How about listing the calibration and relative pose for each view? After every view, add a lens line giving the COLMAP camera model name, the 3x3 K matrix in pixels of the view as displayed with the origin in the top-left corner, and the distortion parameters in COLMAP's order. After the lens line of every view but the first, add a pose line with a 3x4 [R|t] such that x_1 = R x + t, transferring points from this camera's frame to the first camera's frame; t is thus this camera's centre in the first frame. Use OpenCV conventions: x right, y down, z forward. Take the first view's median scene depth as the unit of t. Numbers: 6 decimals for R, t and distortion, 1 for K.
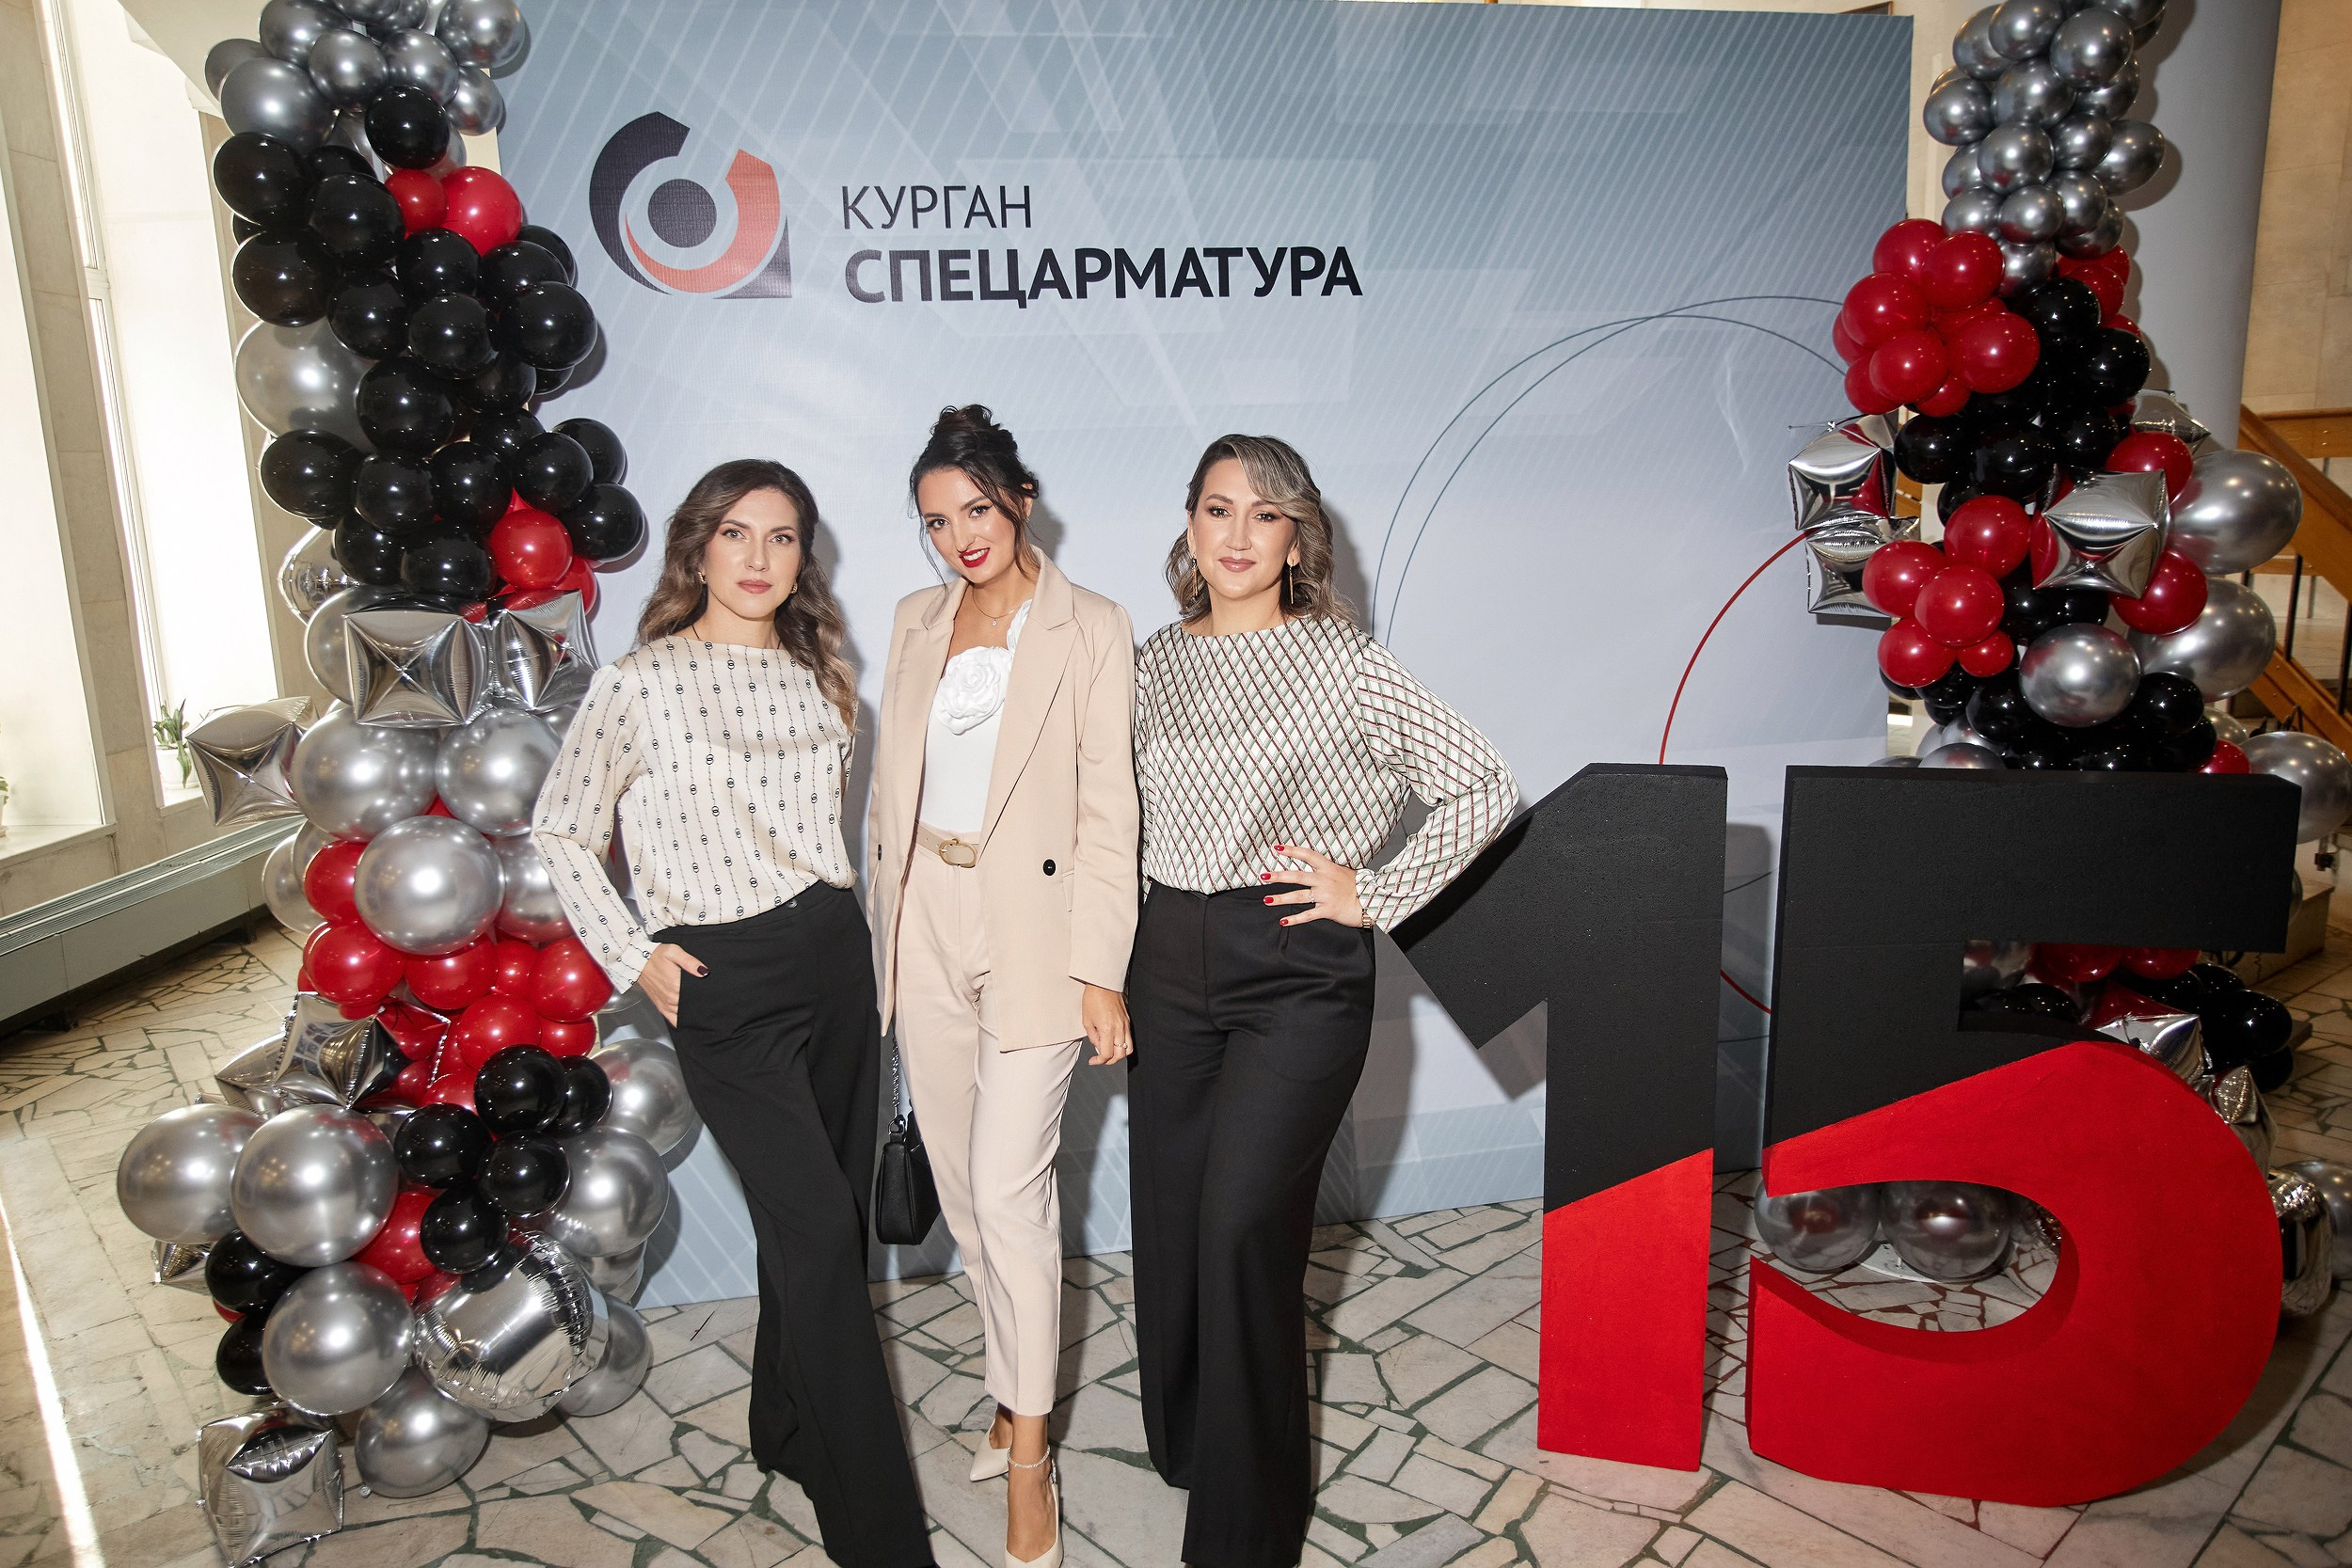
lens RADIAL K [[1641.5, 0, 1147.2], [0, 1641.5, 780.9], [0, 0, 1]] dist [-0.059143, 0.065396]
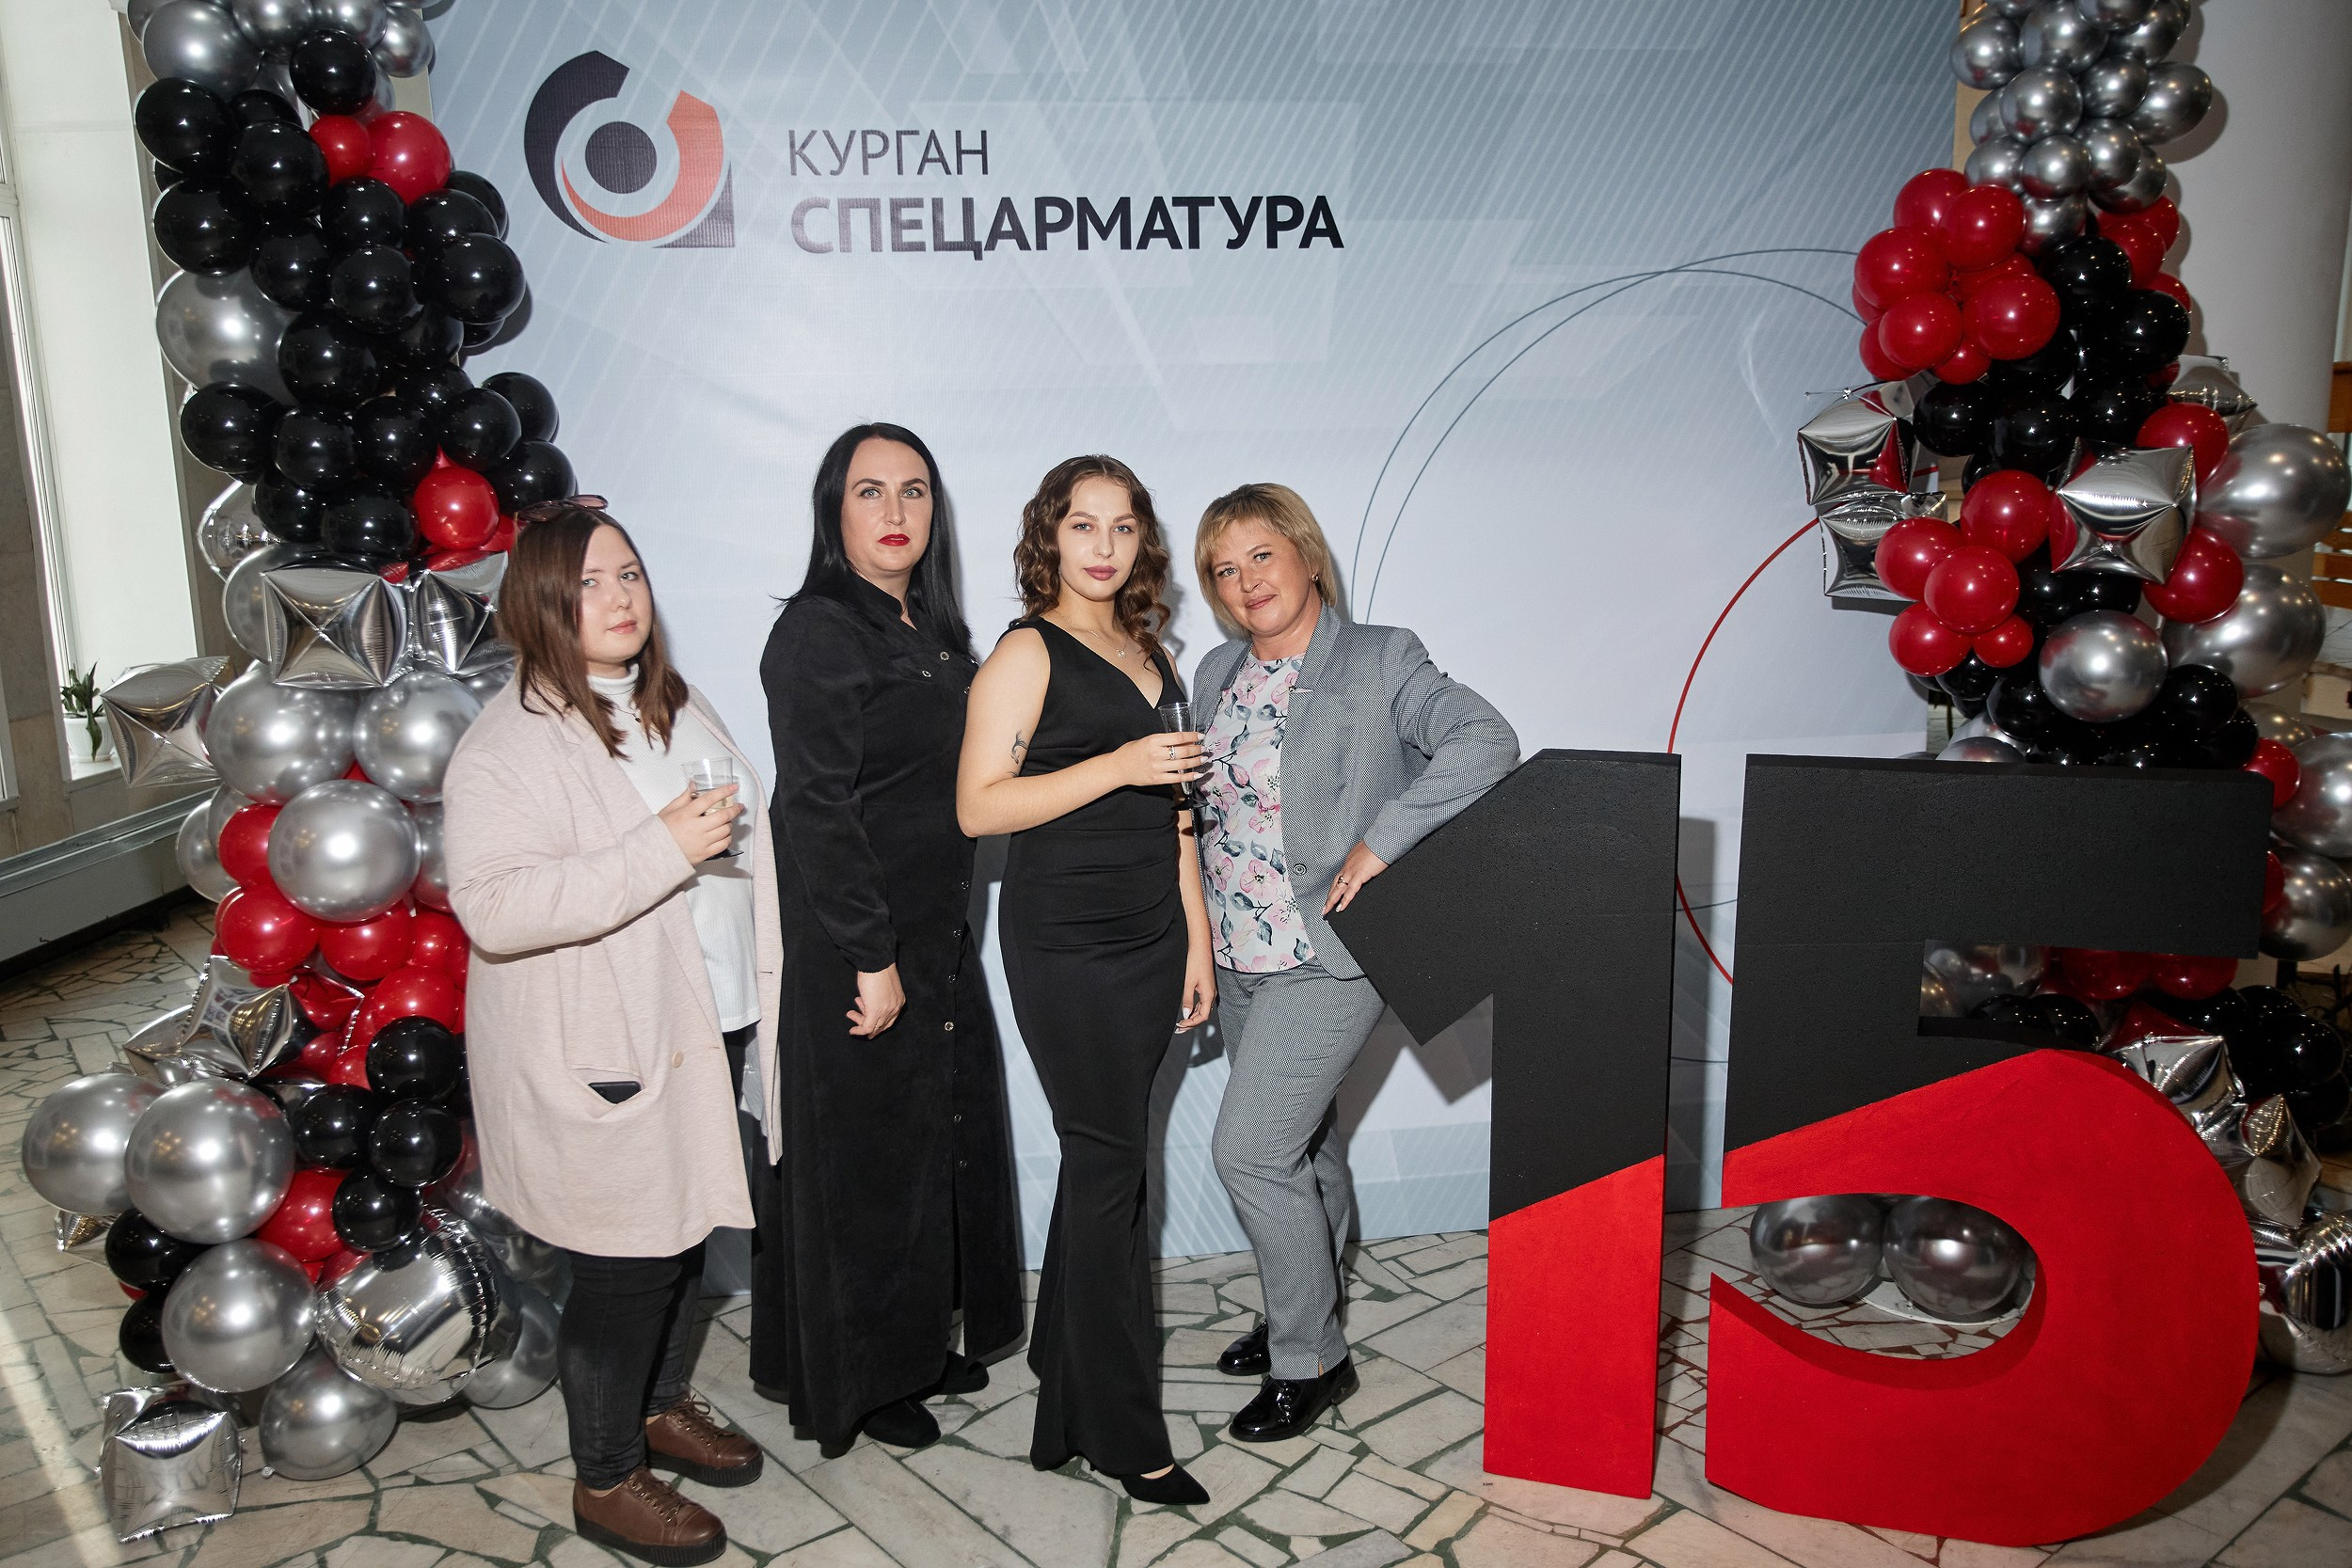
lens RADIAL K [[1934.5, 0, 1132.3], [0, 1934.5, 791.8], [0, 0, 1]] dist [-0.037209, 0.087906]
pose [[0.998982, 0.019745, -0.040566, 0.065192], [-0.019564, 0.999797, 0.004833, 0.011578], [0.040653, -0.004035, 0.999165, -0.116061]]
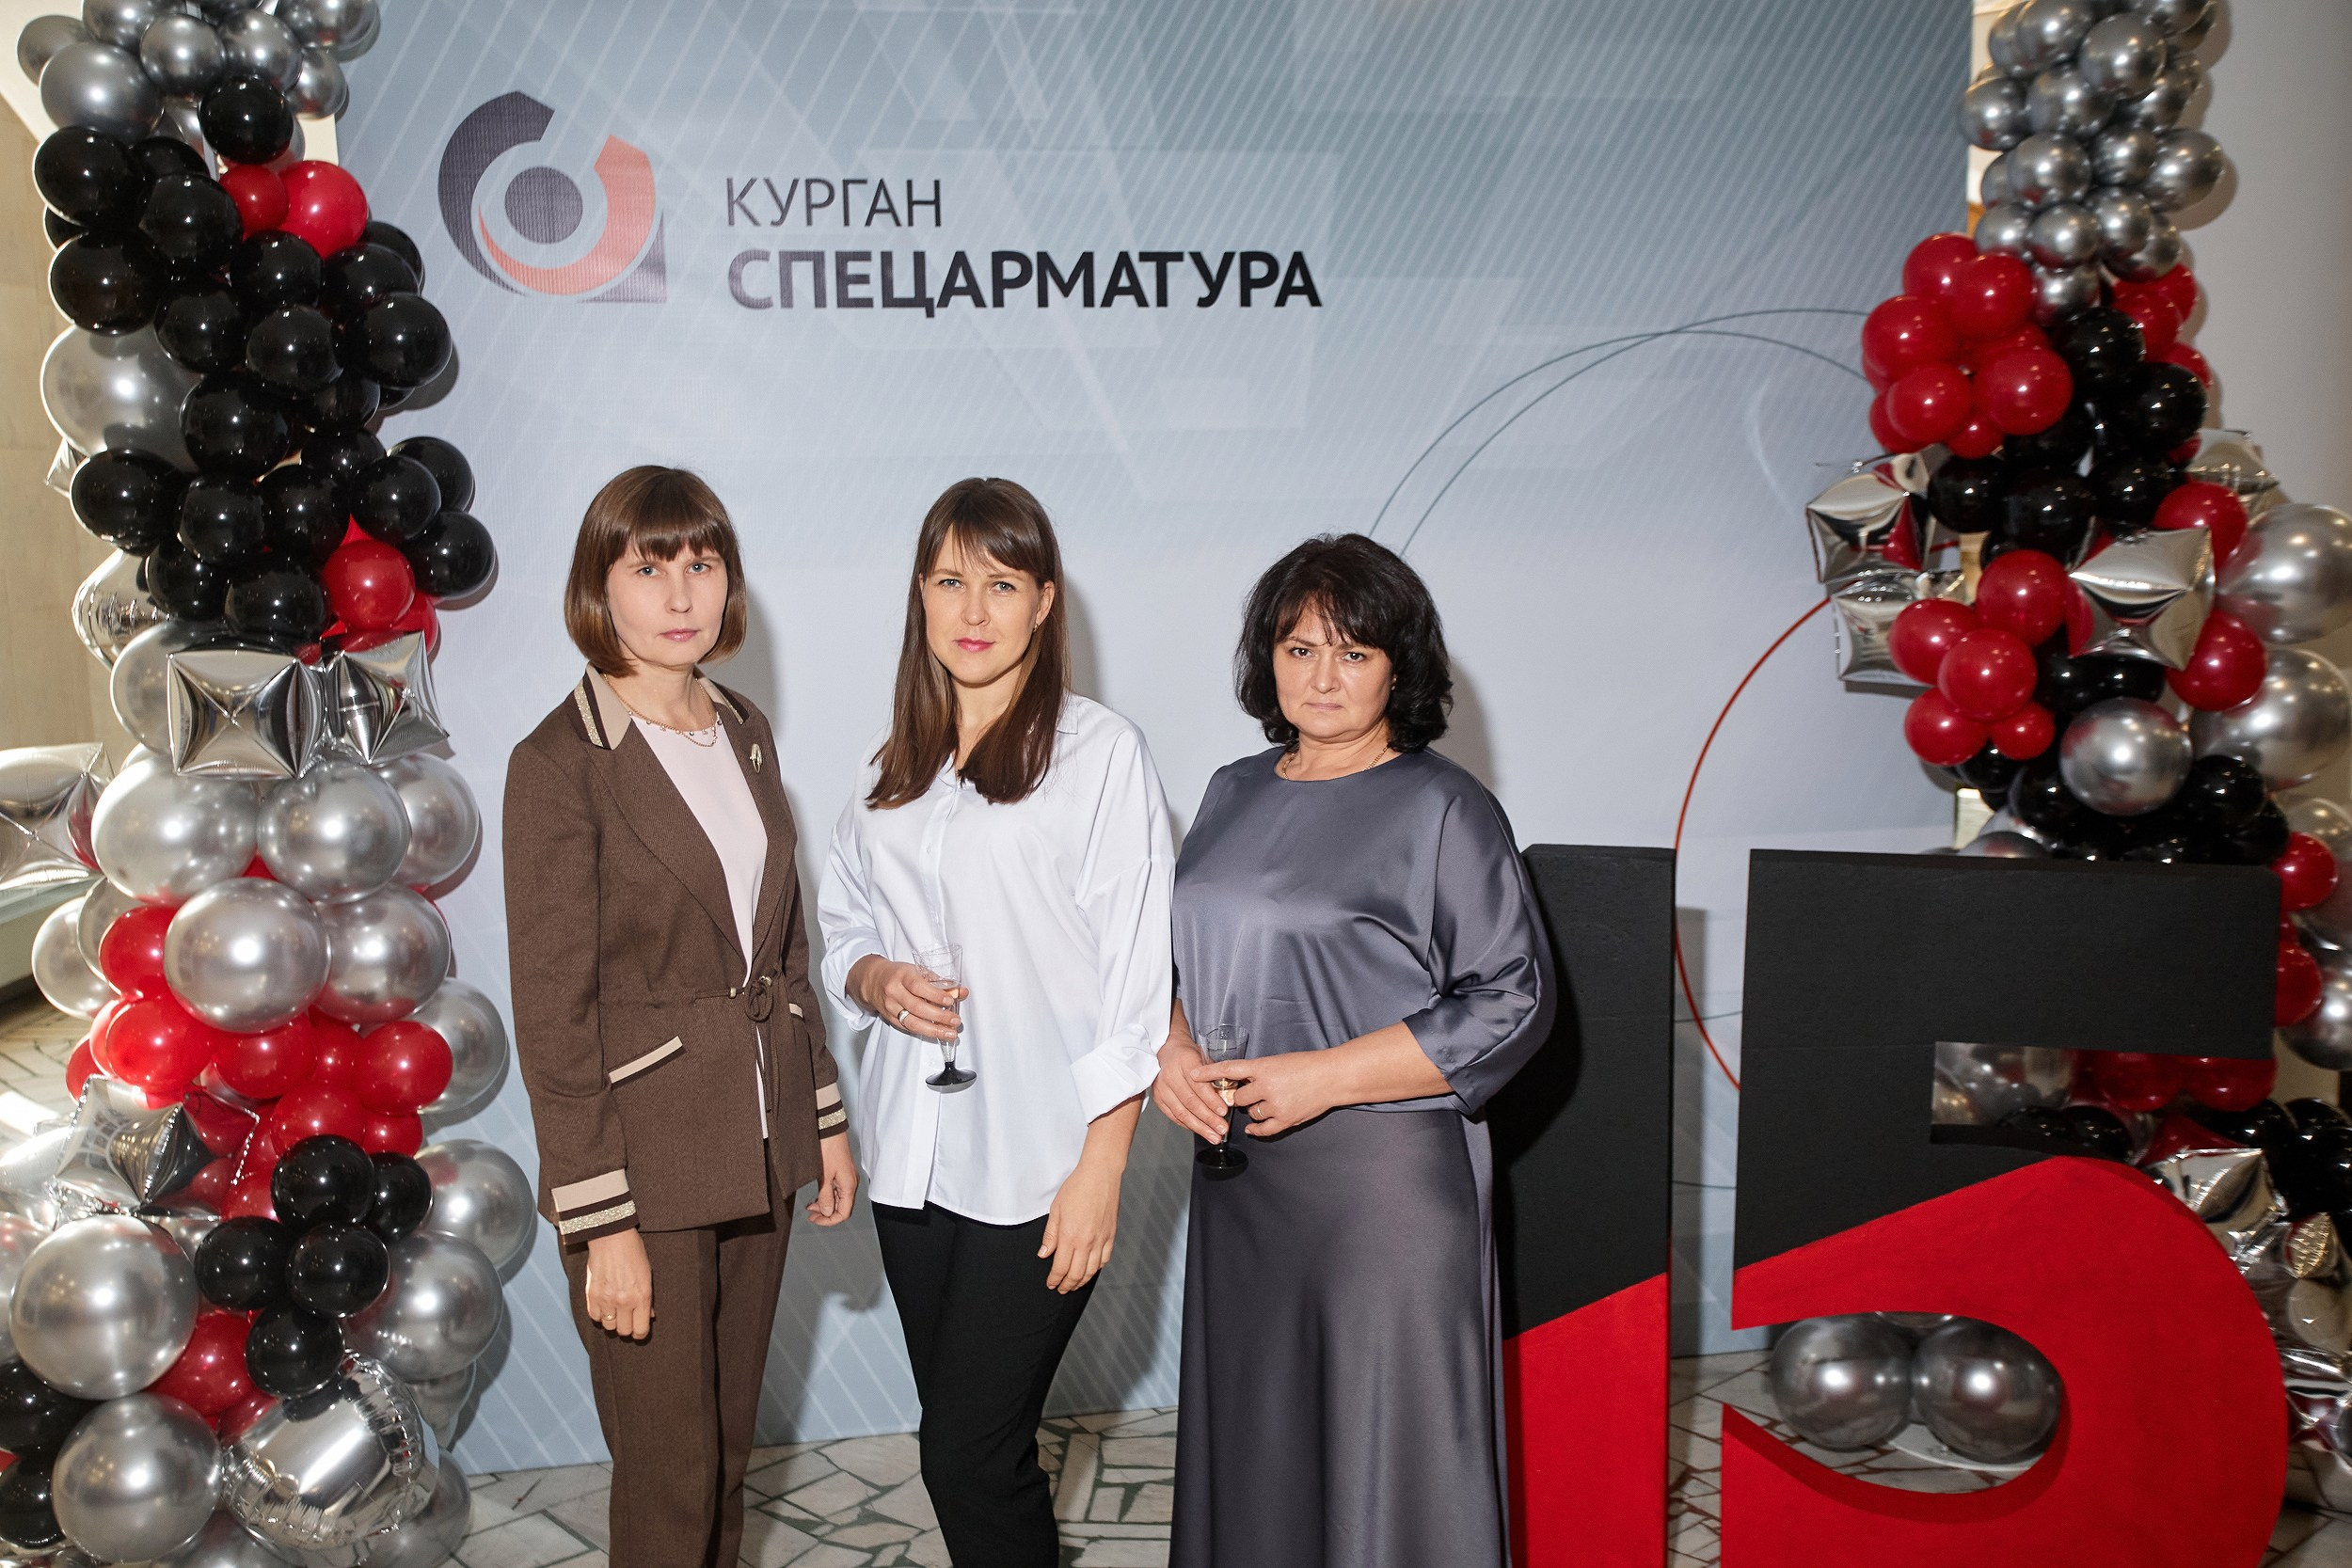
lens RADIAL K [[2372.2, 0, 1156.9], [0, 2372.2, 791.3], [0, 0, 1]] dist [-0.003678, 0.112047]
pose [[0.999828, 0.017815, 0.005186, 0.043978], [-0.017577, 0.998932, -0.042729, 0.017114], [-0.005941, 0.042631, 0.999073, -0.266164]]
